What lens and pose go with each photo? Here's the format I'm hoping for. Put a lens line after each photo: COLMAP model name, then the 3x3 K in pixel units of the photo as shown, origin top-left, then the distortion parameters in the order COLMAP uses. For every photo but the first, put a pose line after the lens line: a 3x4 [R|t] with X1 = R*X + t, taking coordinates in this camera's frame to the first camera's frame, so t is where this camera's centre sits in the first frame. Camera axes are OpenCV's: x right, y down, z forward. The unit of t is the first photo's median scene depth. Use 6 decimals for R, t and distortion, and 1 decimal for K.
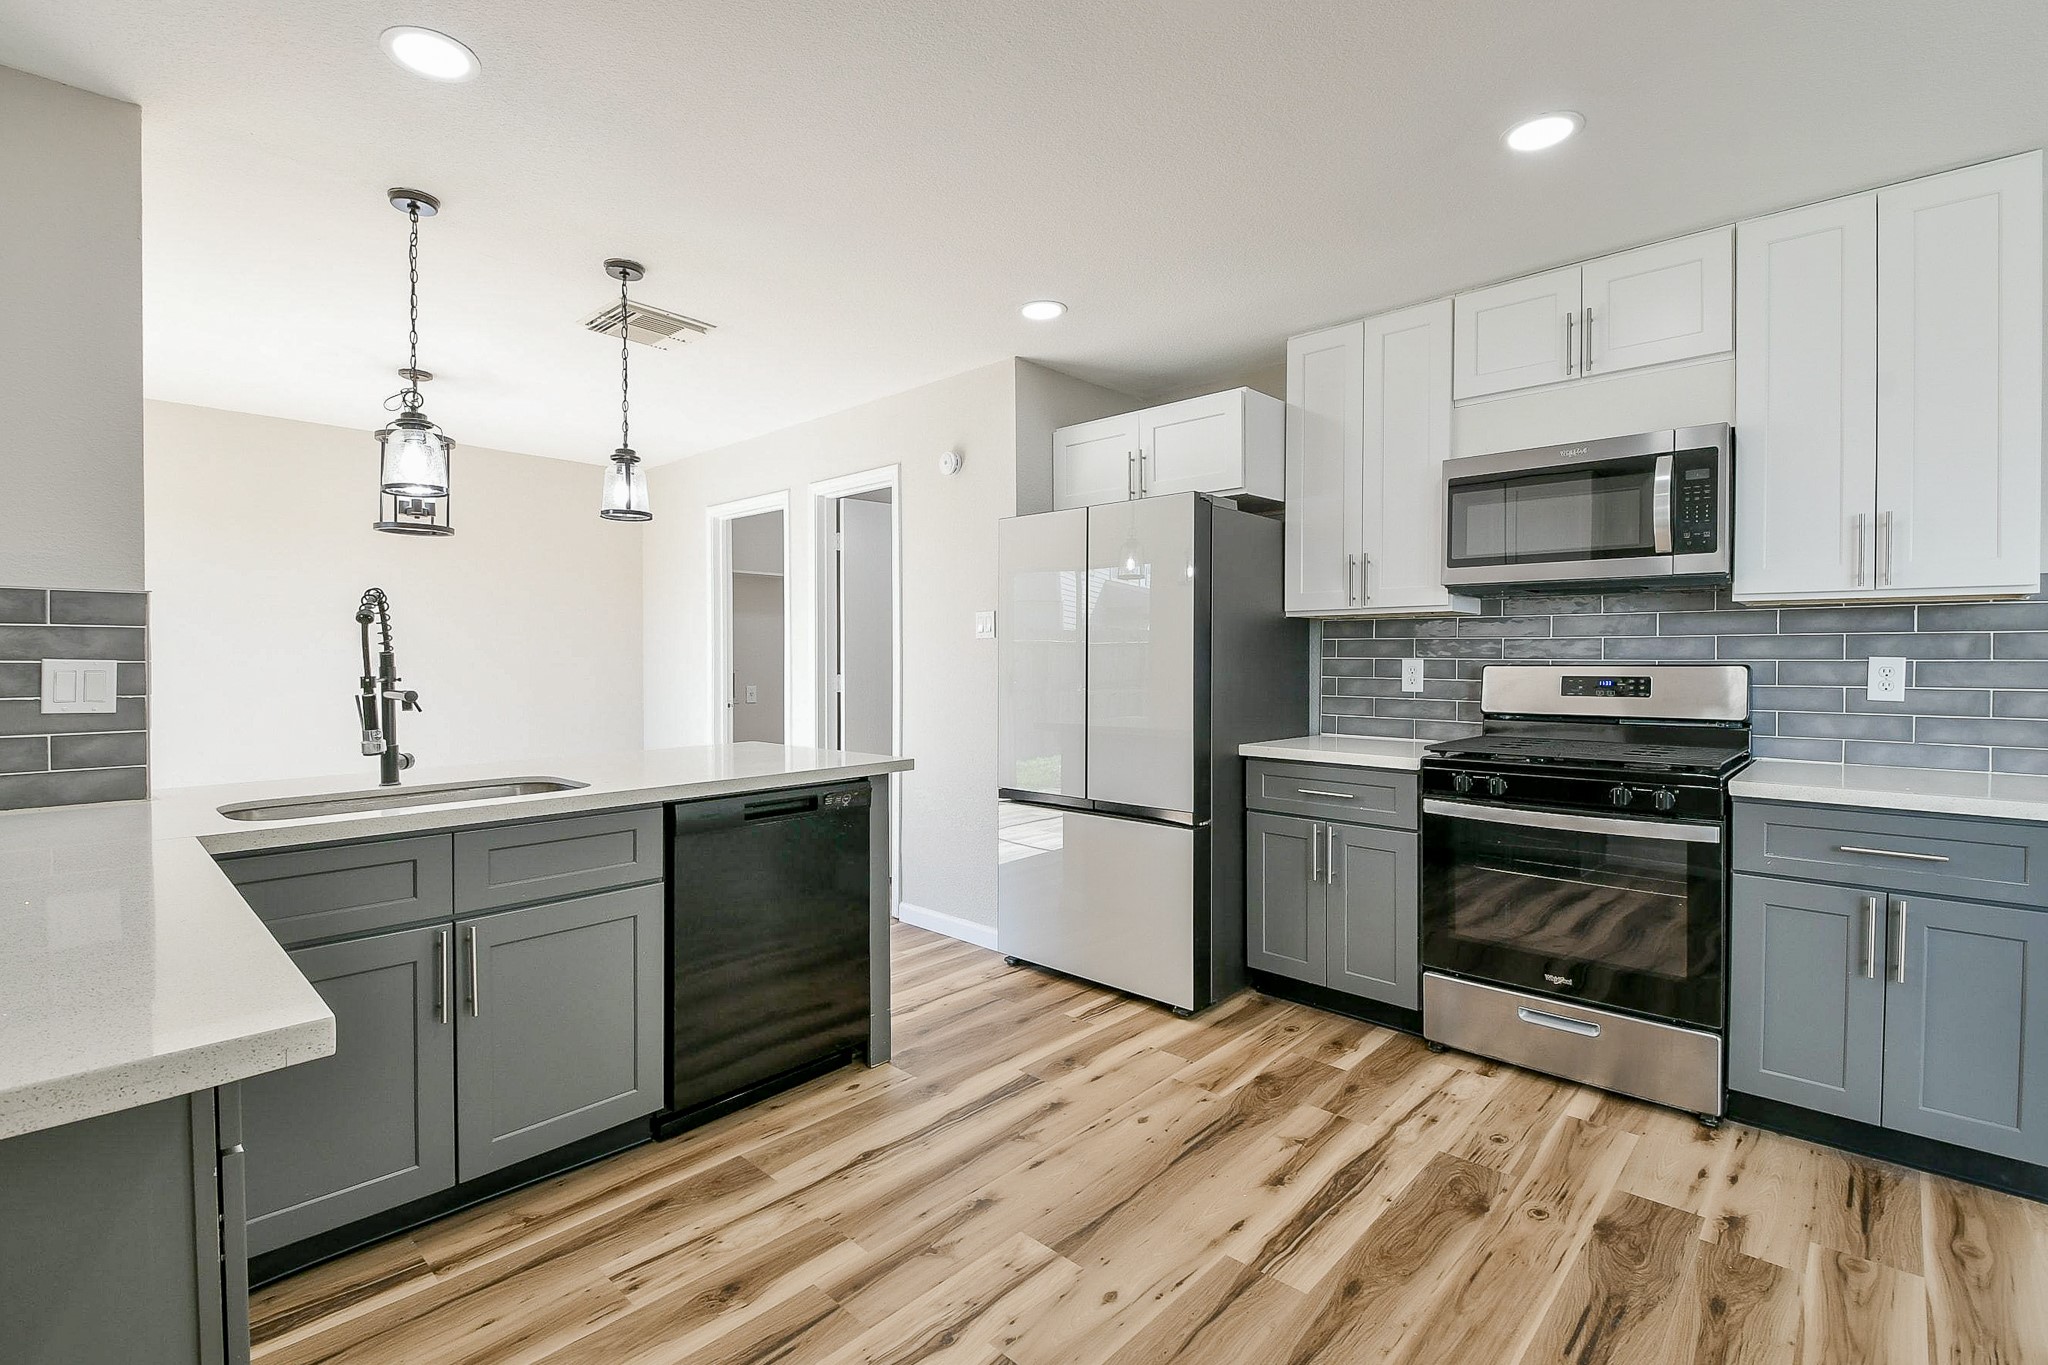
lens RADIAL K [[926.7, 0, 1021.4], [0, 926.7, 666.8], [0, 0, 1]] dist [0.024515, -0.029192]
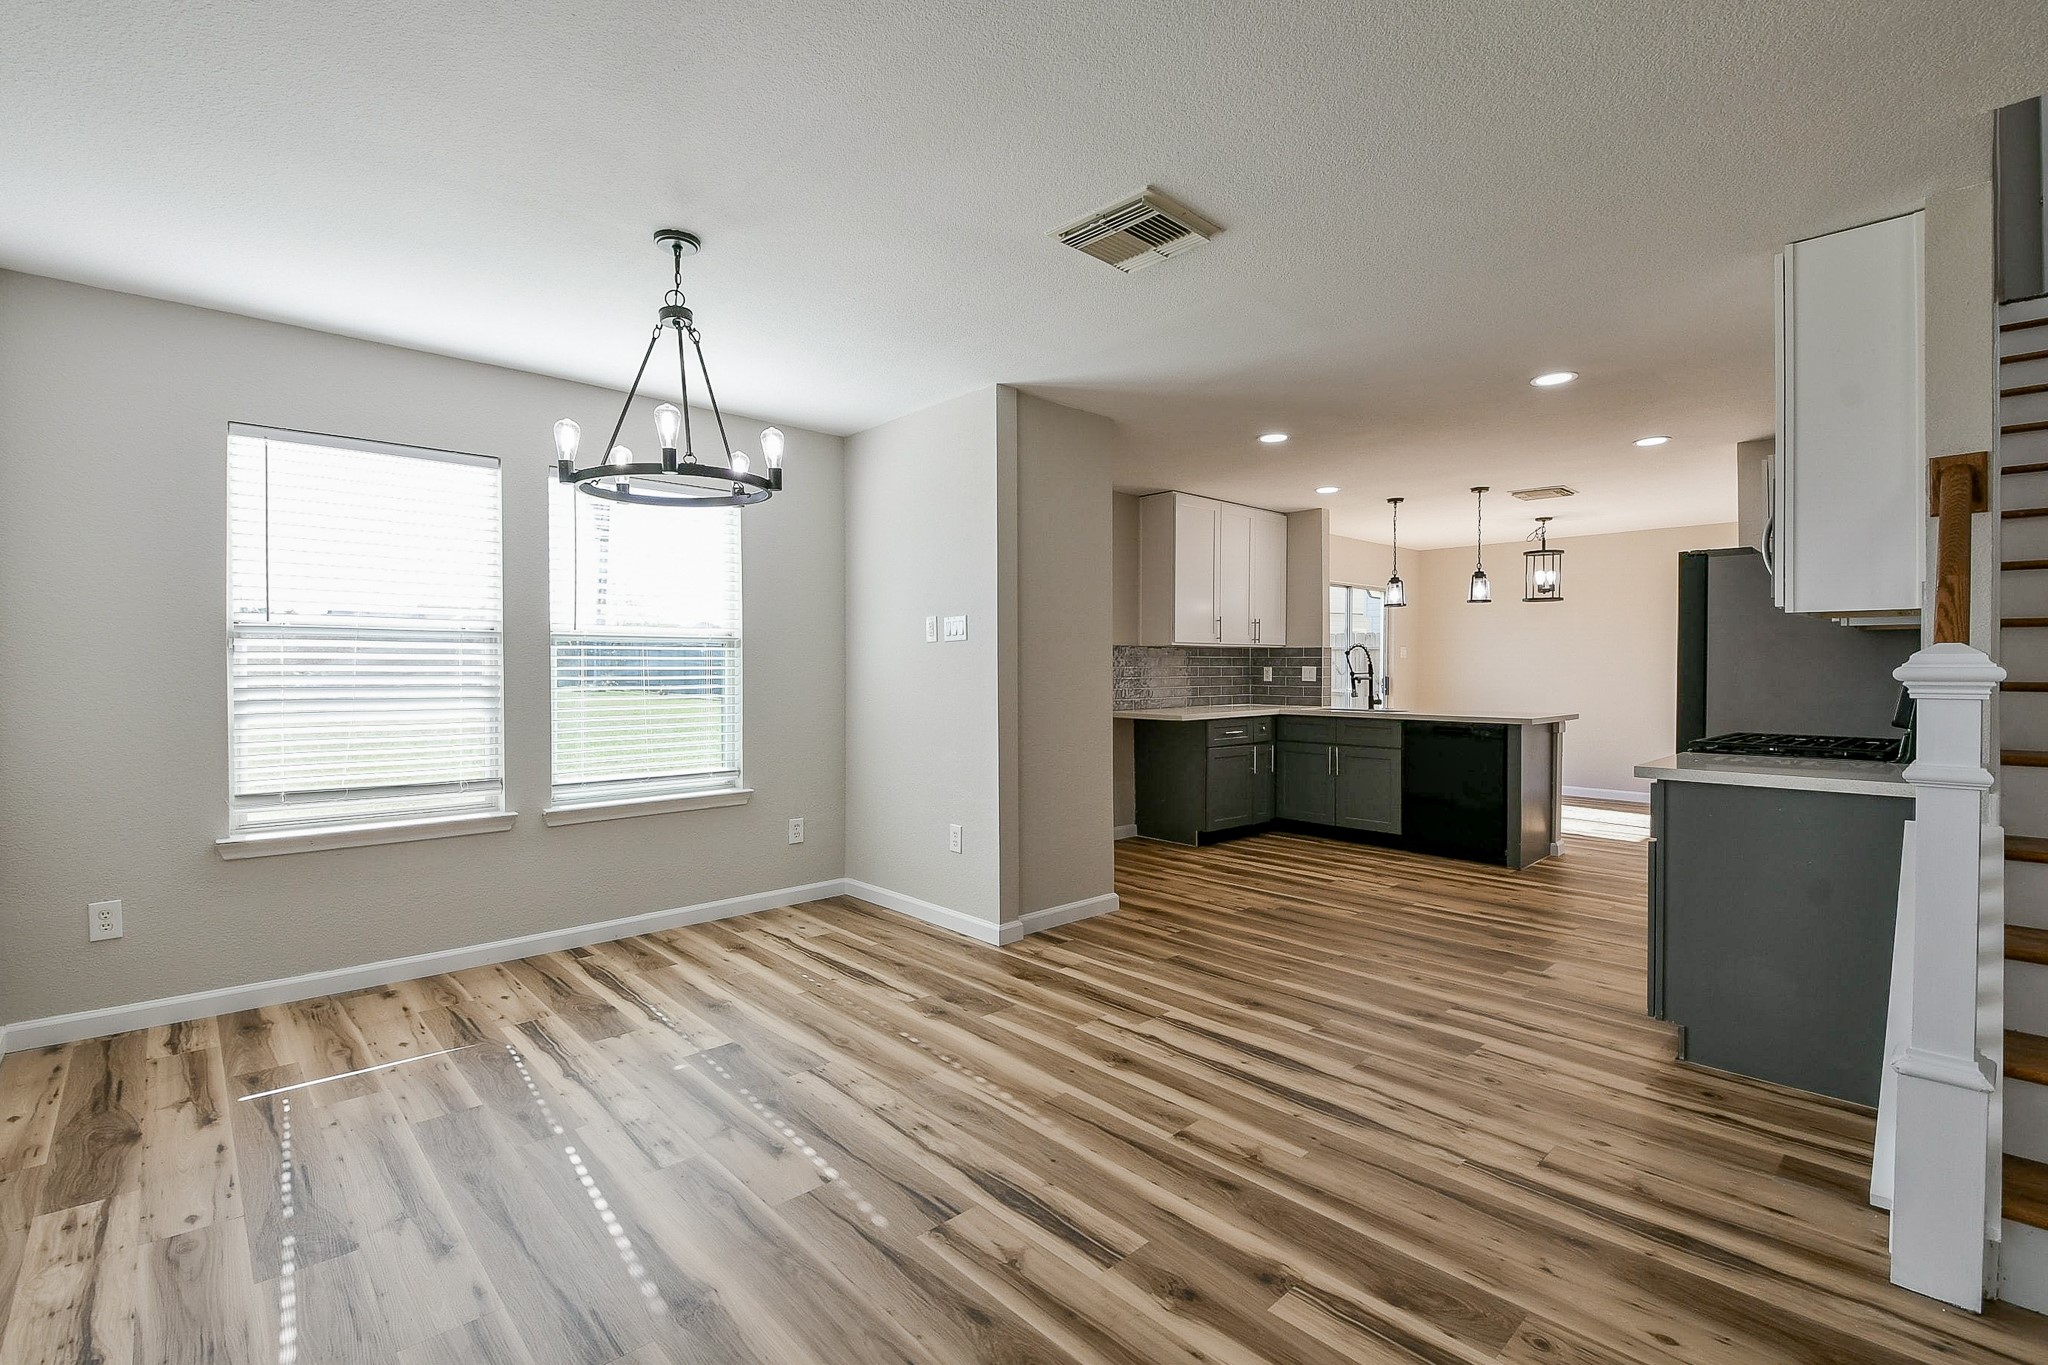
lens RADIAL K [[913.5, 0, 1014.7], [0, 913.5, 676.1], [0, 0, 1]] dist [0.027519, -0.026659]
pose [[-0.068386, 0.010898, -0.997599, 1.895885], [-0.008948, 0.999893, 0.011537, -0.000890], [0.997619, 0.009716, -0.068281, 0.056846]]
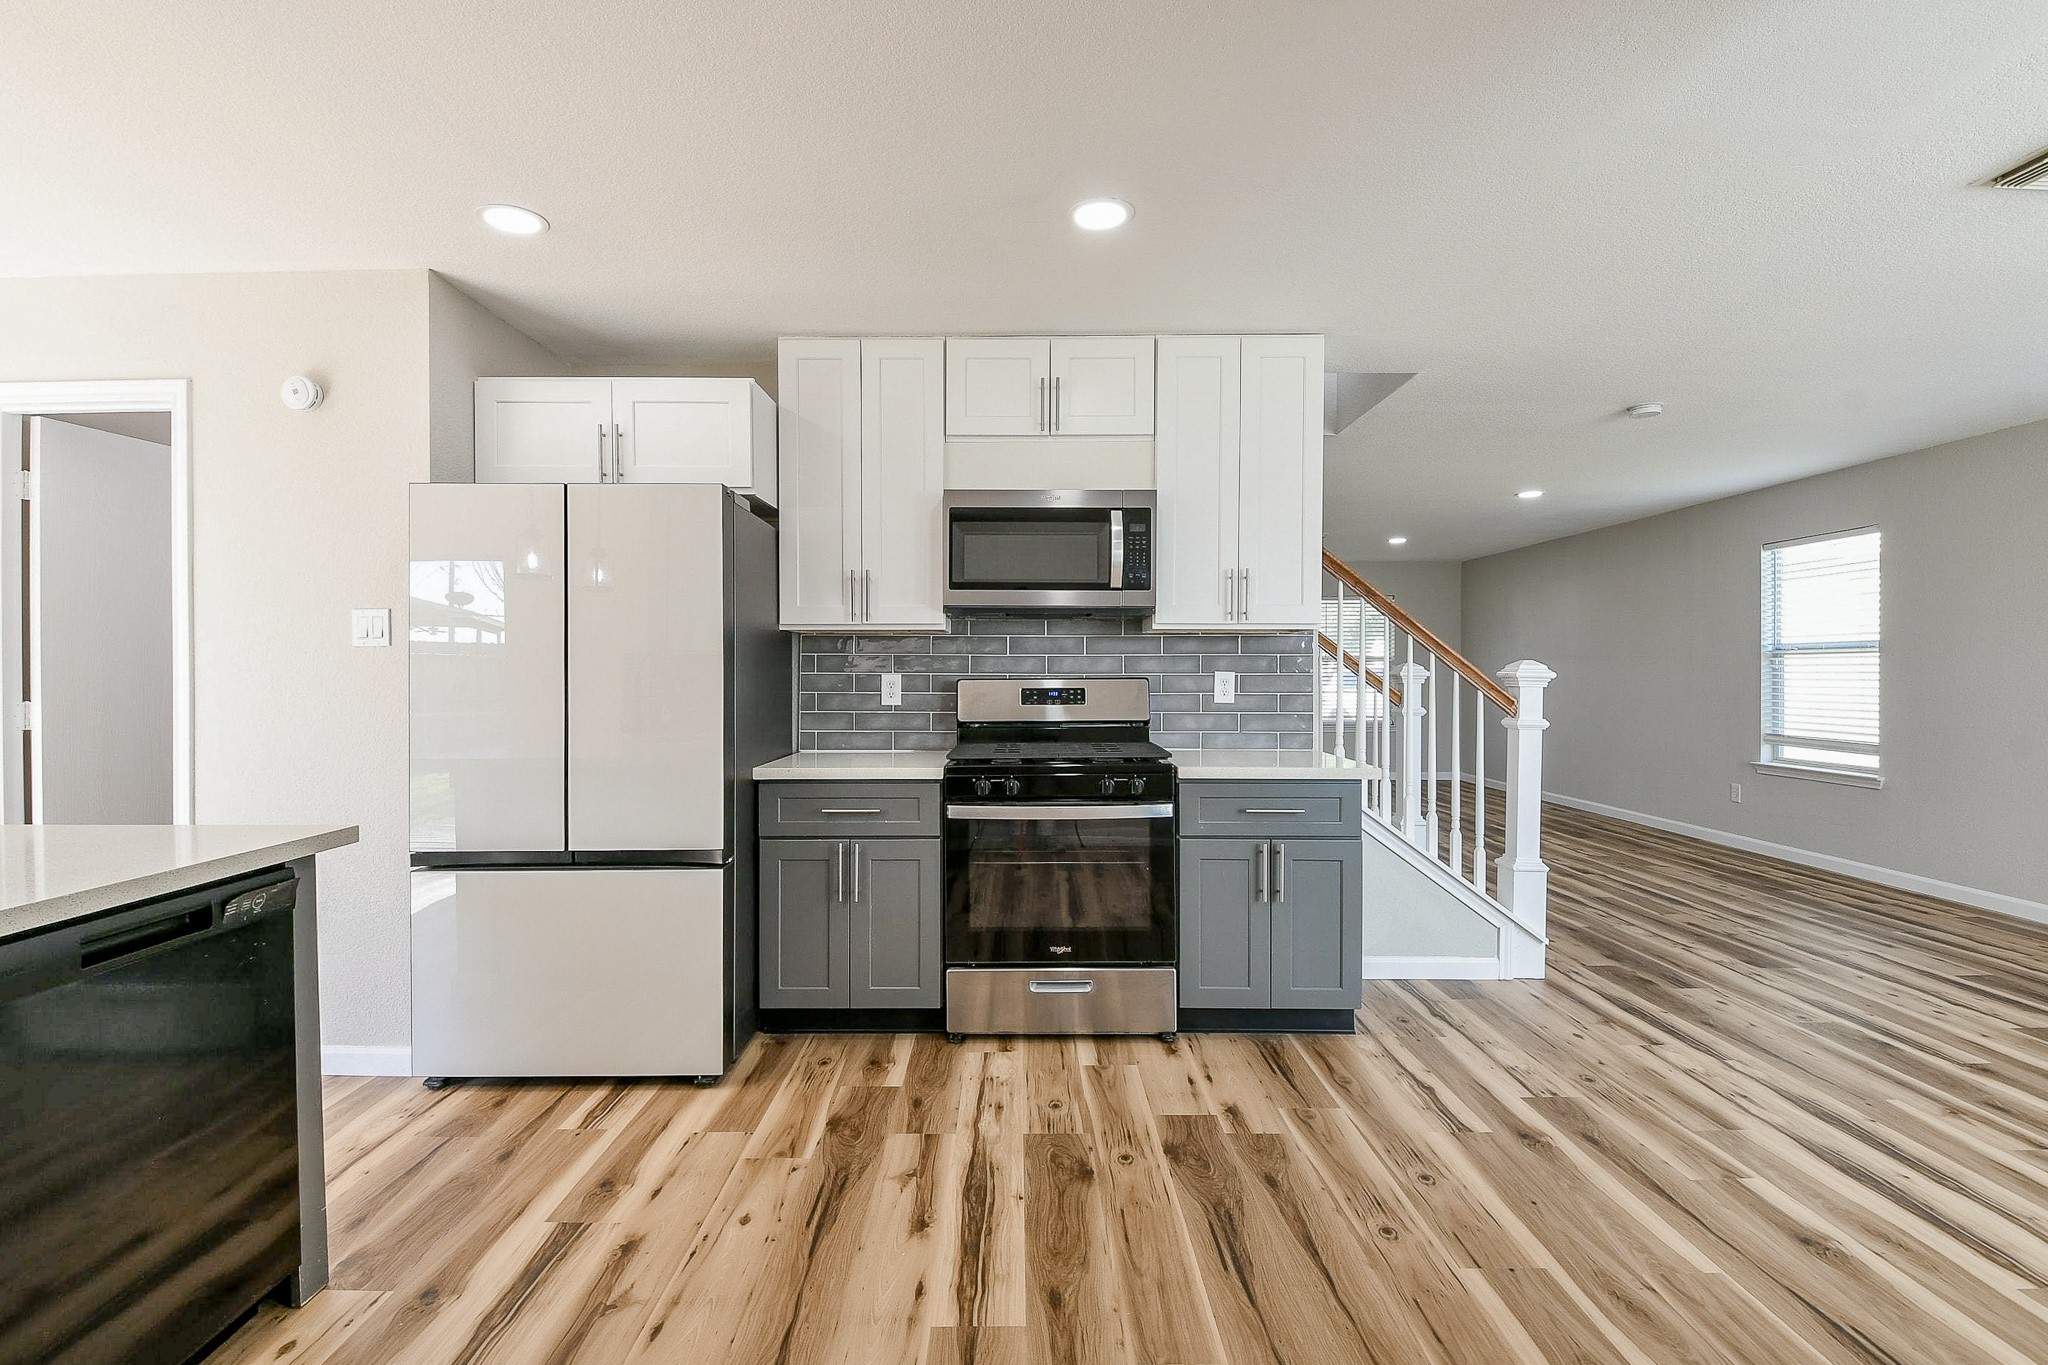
lens RADIAL K [[913.5, 0, 1014.7], [0, 913.5, 676.1], [0, 0, 1]] dist [0.027519, -0.026659]
pose [[0.728779, -0.004019, 0.684737, -0.231014], [0.007973, 0.999965, -0.002616, -0.002497], [-0.684703, 0.007367, 0.728785, 0.194580]]
